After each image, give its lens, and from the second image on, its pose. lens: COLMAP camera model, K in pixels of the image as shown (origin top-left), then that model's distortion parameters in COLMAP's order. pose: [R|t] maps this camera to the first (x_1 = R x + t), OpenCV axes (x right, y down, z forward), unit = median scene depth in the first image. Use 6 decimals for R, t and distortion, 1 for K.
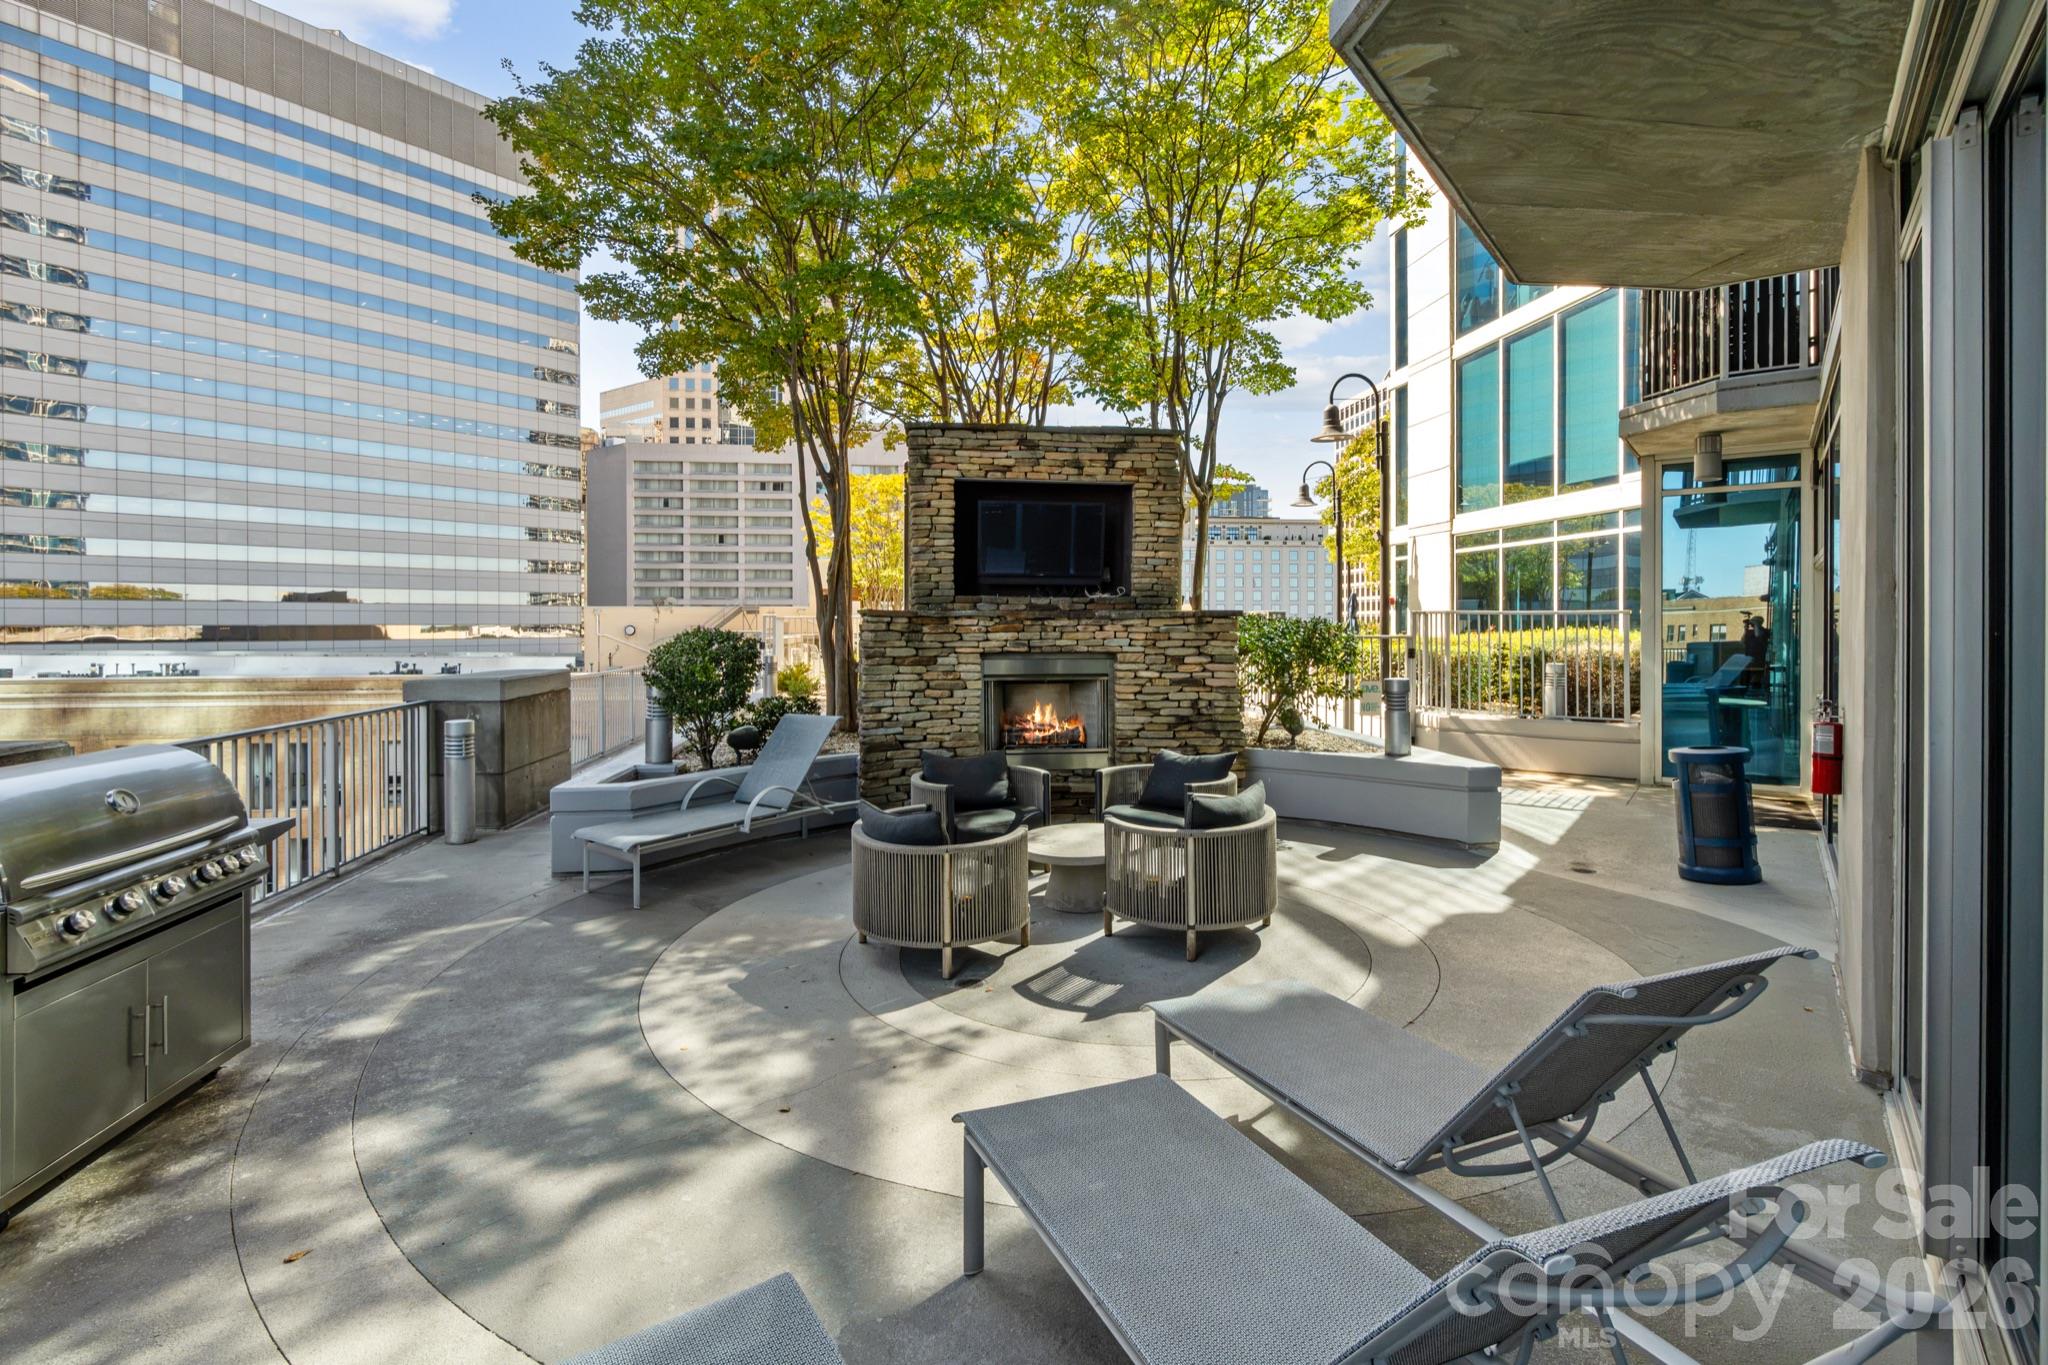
lens RADIAL K [[955.8, 0, 1041.2], [0, 955.8, 631.2], [0, 0, 1]] dist [-0.006200, 0.000167]
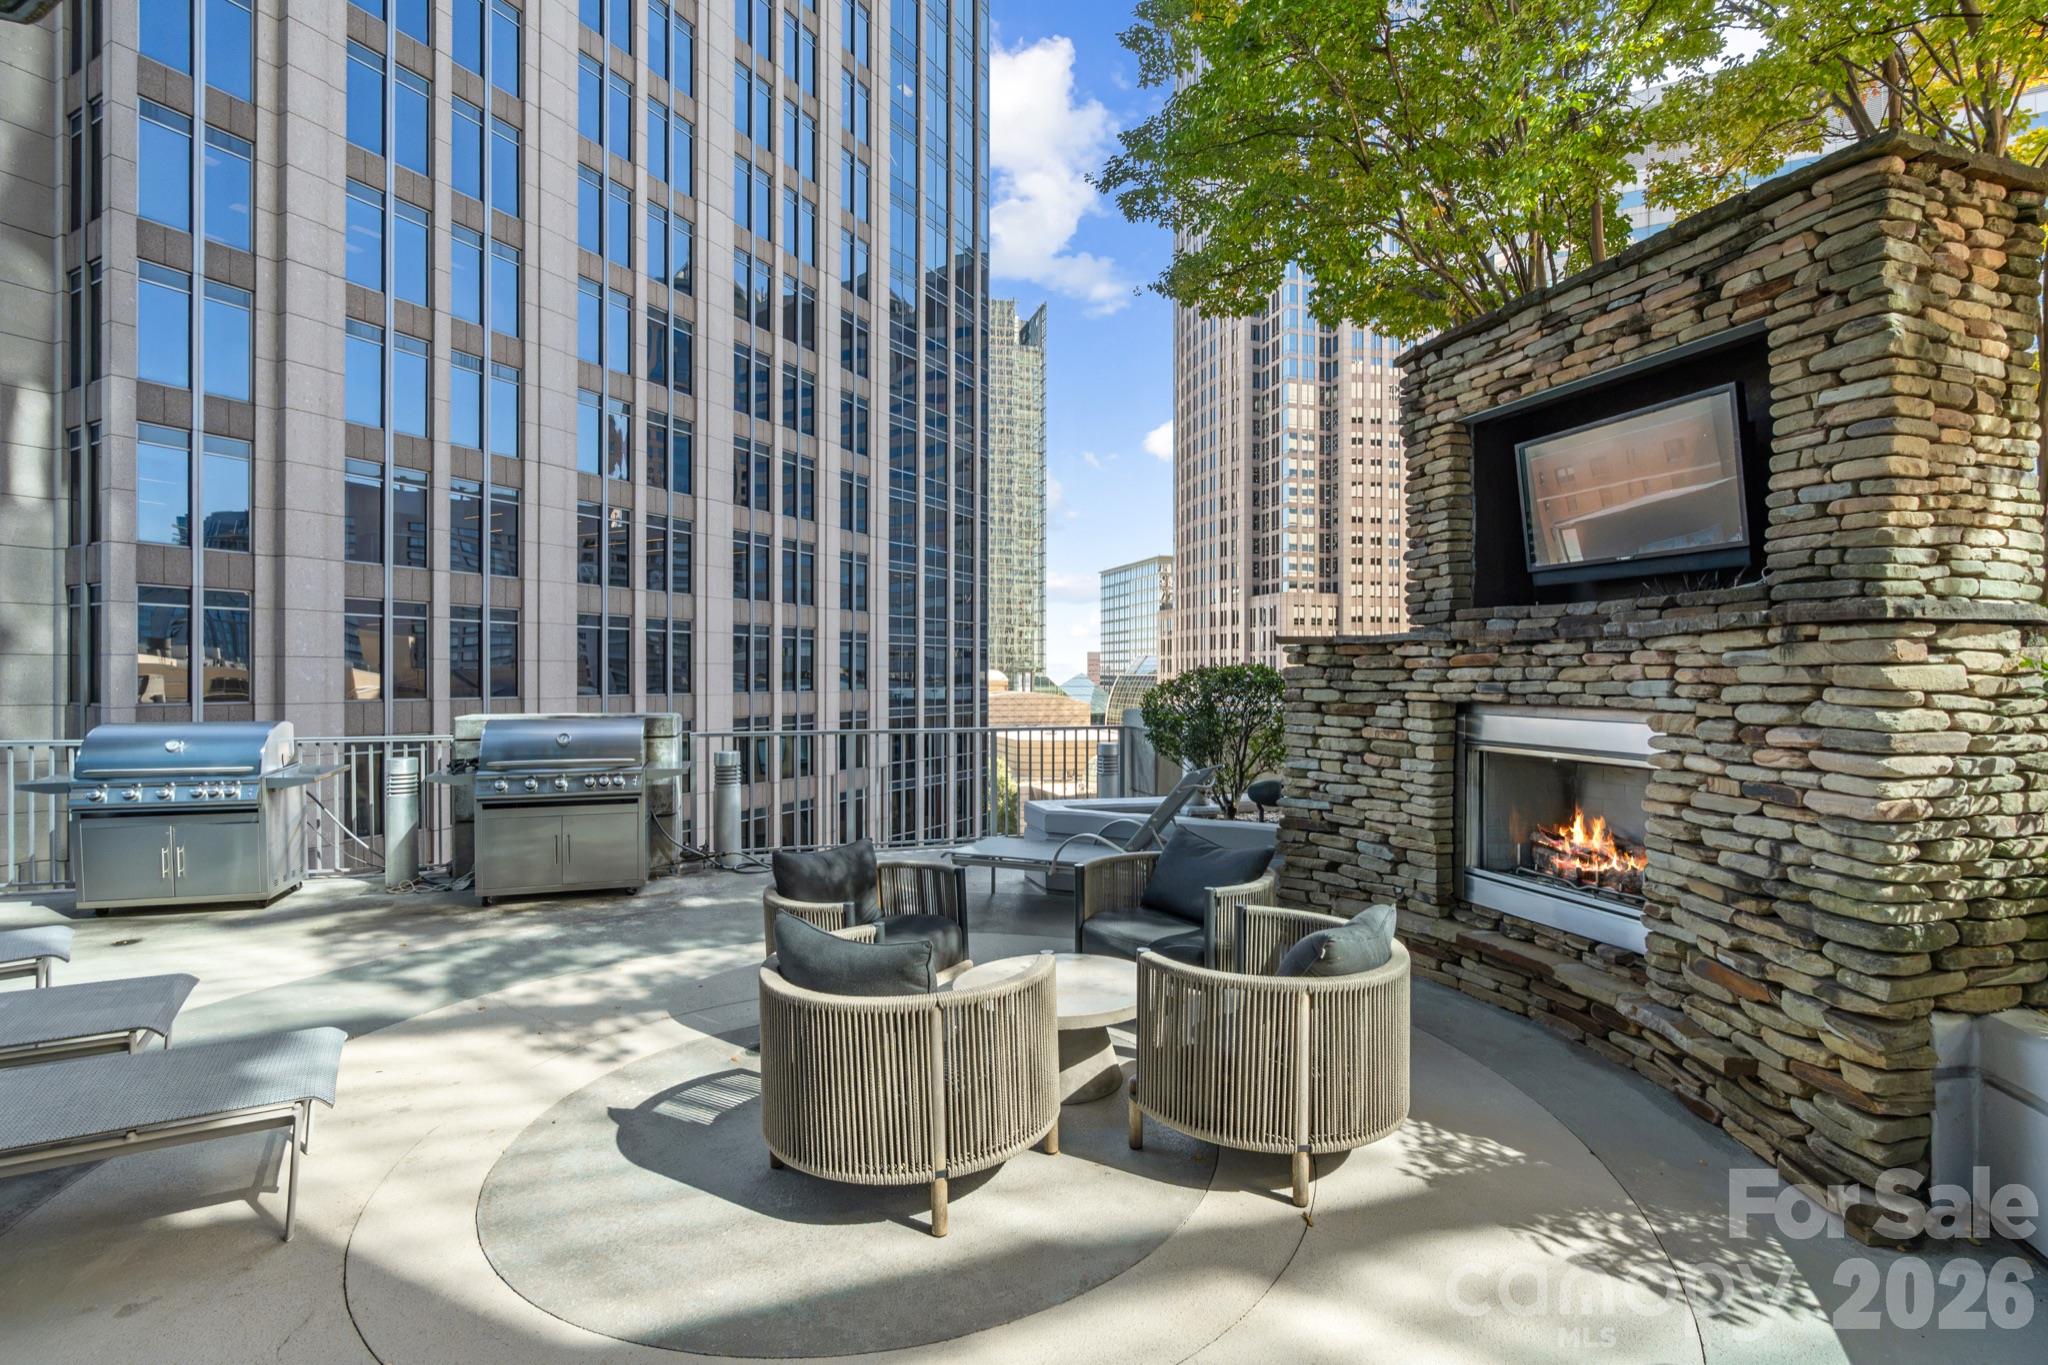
lens RADIAL K [[955.8, 0, 1035.8], [0, 955.8, 678.7], [0, 0, 1]] dist [-0.006200, 0.000167]
pose [[0.152001, 0.006305, -0.988360, 0.516181], [-0.009739, 0.999941, 0.004881, 0.007898], [0.988332, 0.008884, 0.152053, 0.676904]]
